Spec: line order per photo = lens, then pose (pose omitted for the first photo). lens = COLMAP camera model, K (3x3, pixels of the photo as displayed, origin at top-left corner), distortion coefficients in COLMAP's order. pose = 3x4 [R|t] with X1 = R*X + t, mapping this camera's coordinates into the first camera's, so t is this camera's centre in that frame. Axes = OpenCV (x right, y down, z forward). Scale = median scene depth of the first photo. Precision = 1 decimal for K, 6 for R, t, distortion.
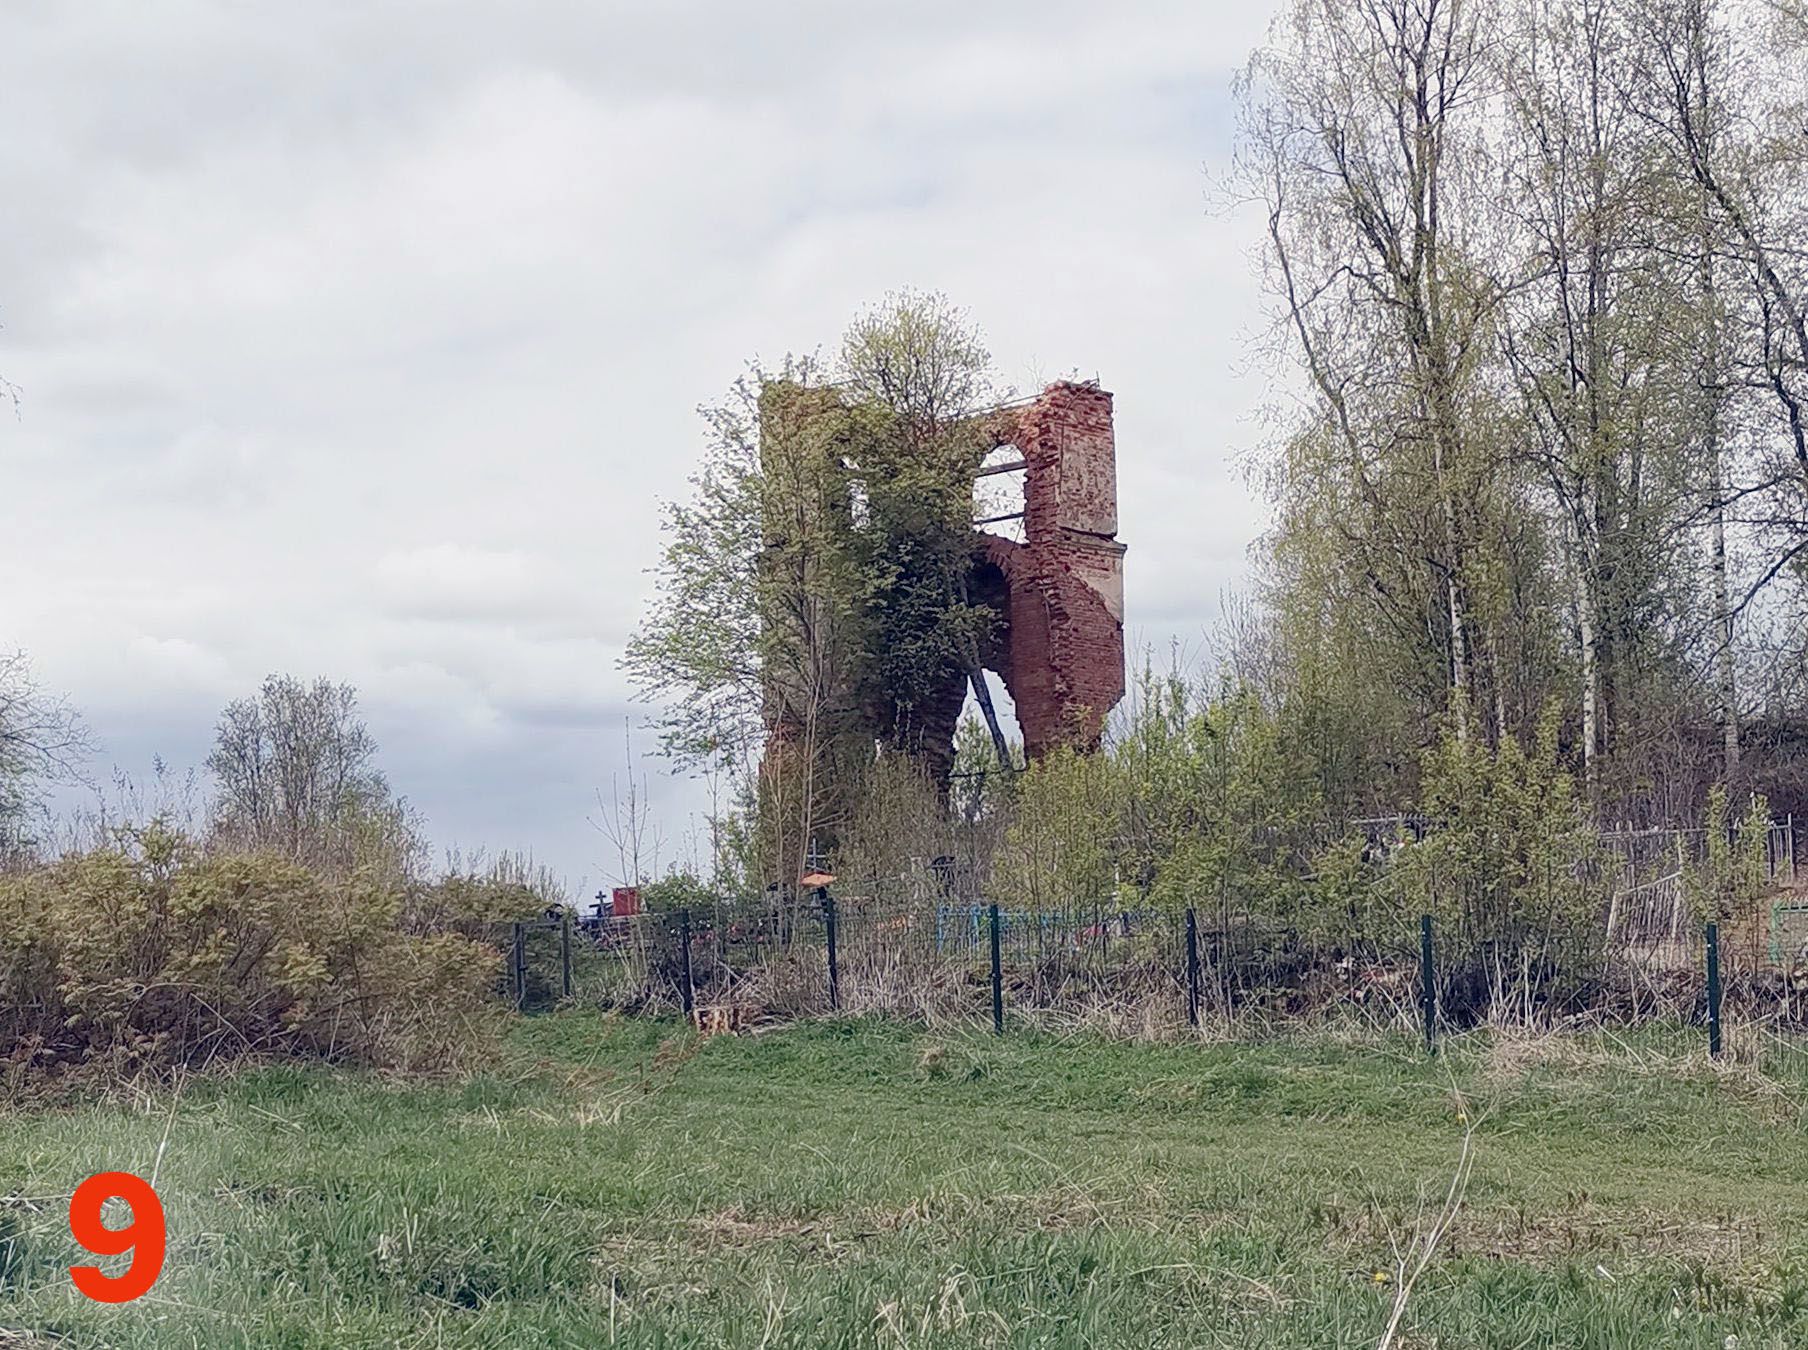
lens RADIAL K [[1420.3, 0, 902.9], [0, 1420.3, 675.3], [0, 0, 1]] dist [0.000991, -0.000016]
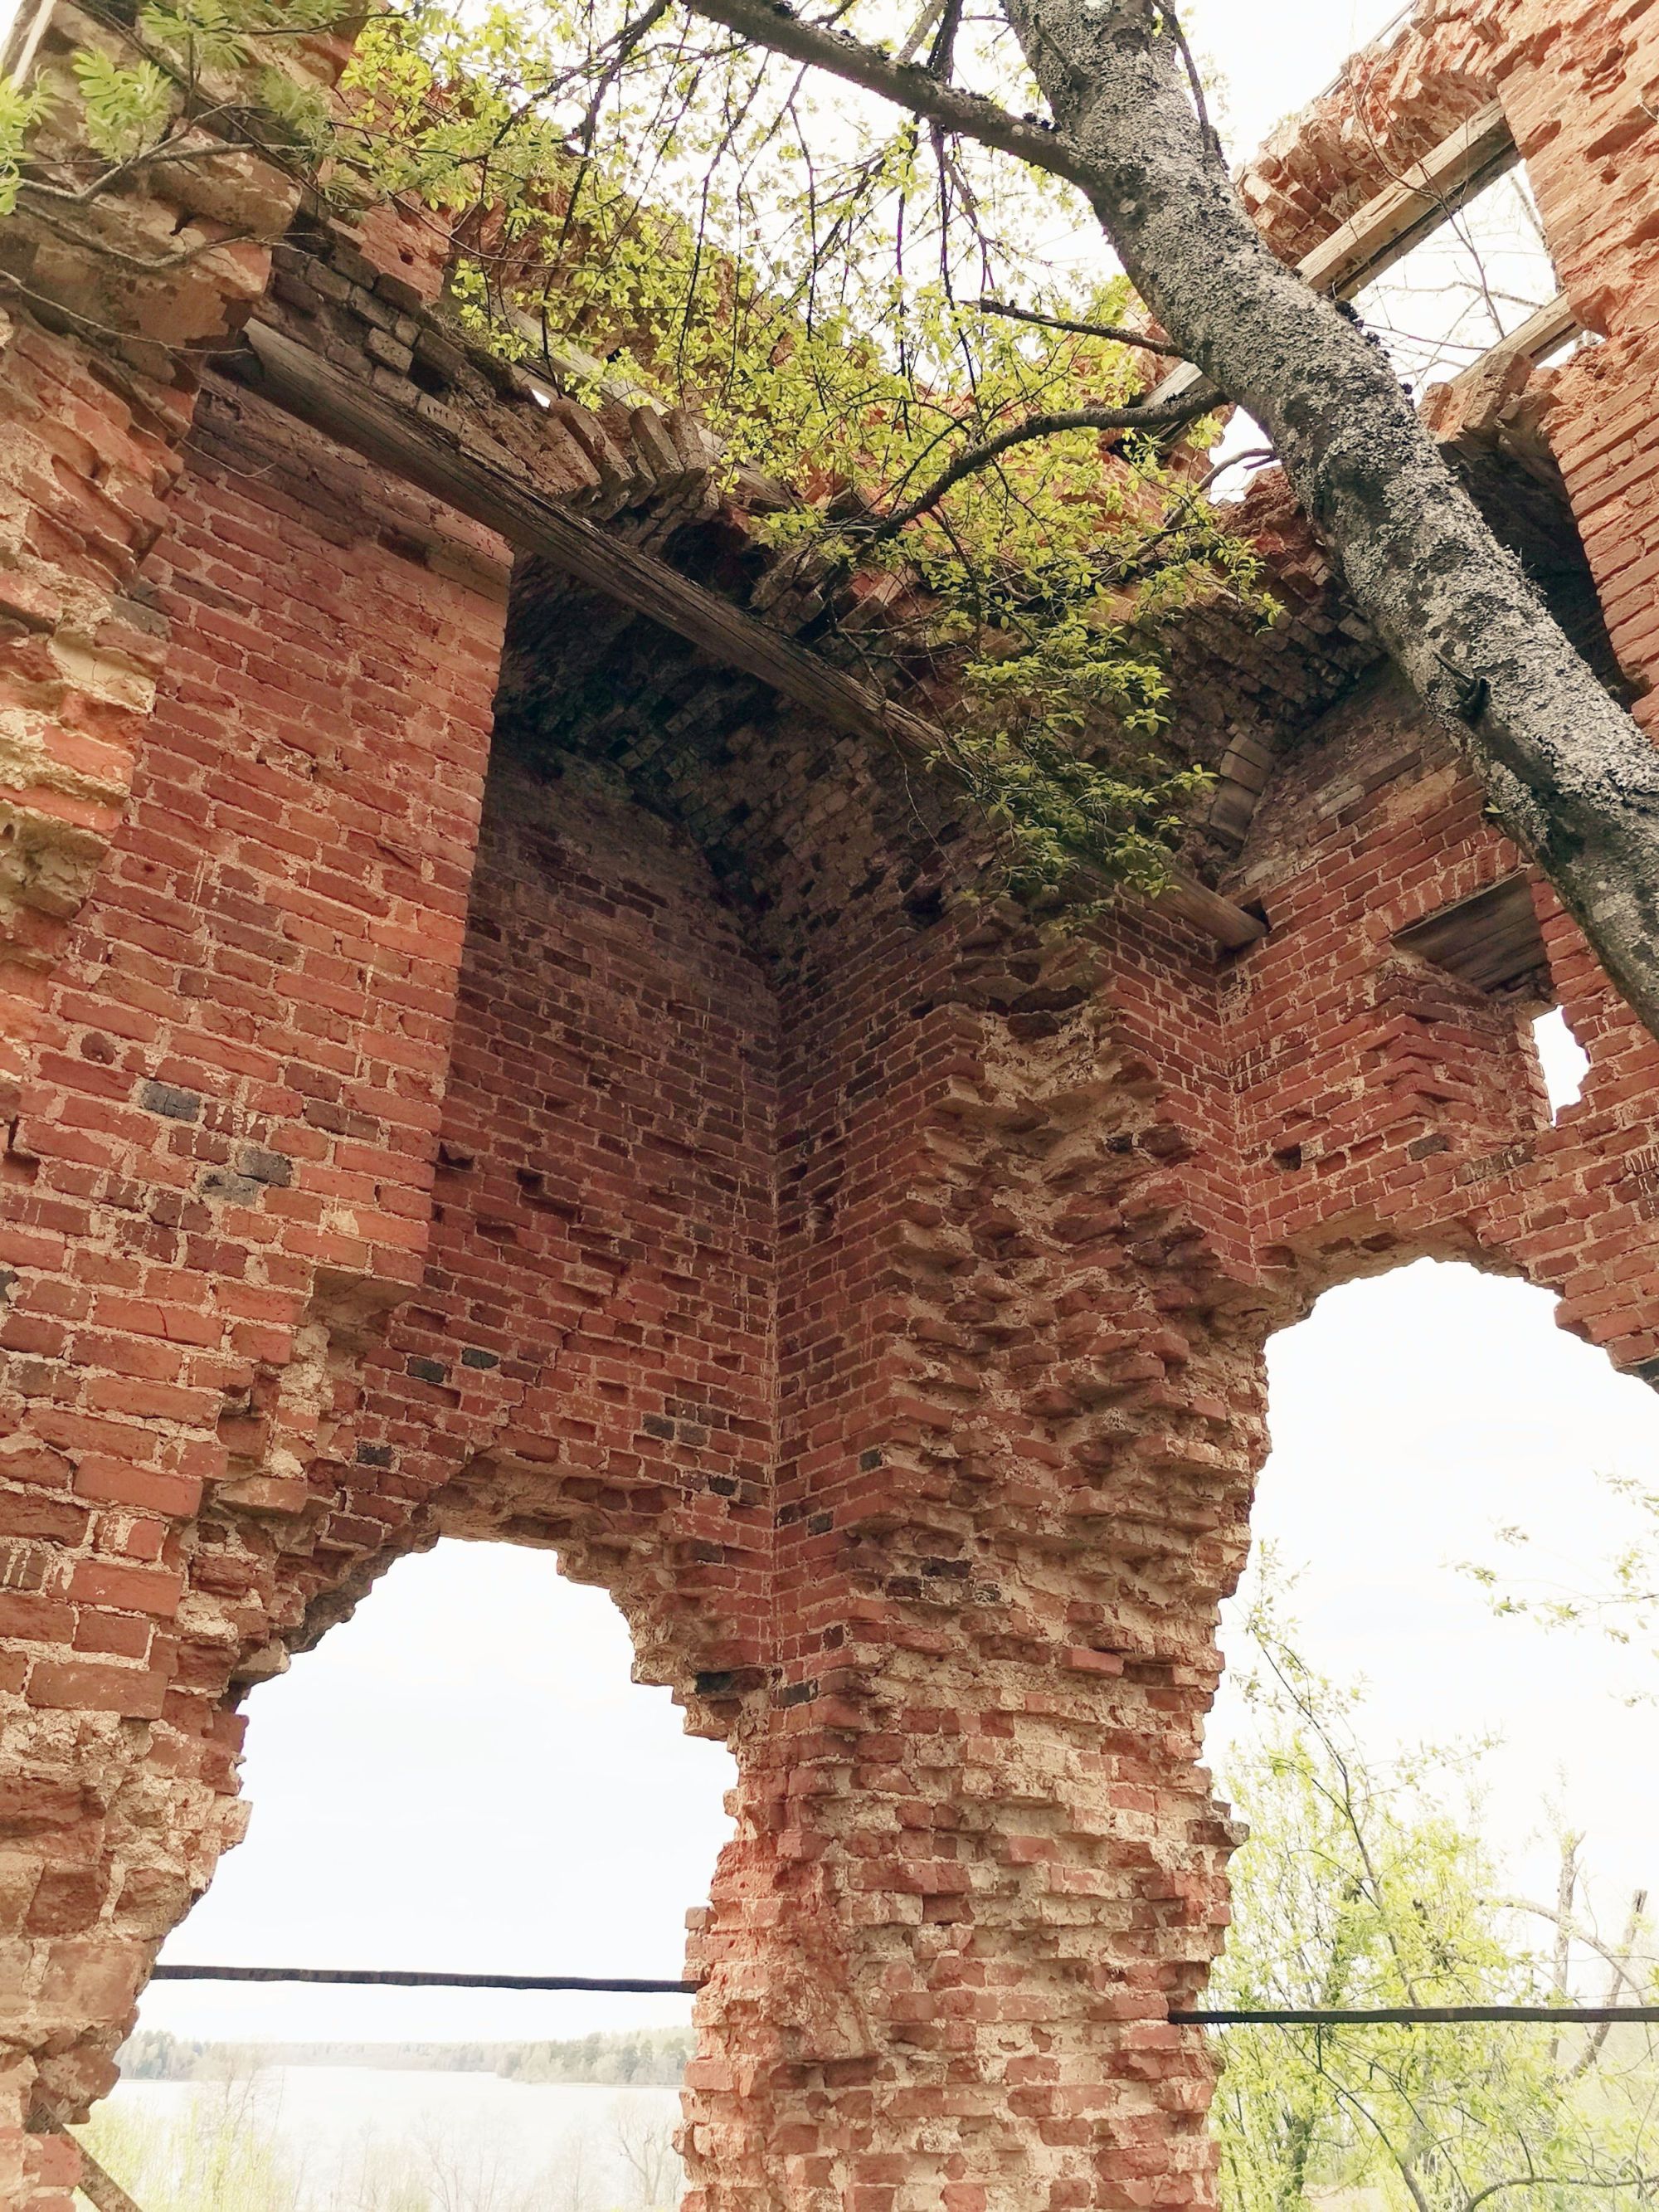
lens RADIAL K [[1709.7, 0, 821.2], [0, 1709.7, 1106.9], [0, 0, 1]] dist [0.039870, 0.001255]
pose [[0.981880, -0.070476, -0.175910, 0.035570], [0.009487, 0.945390, -0.325802, 0.045064], [0.189265, 0.318229, 0.928929, 0.883456]]
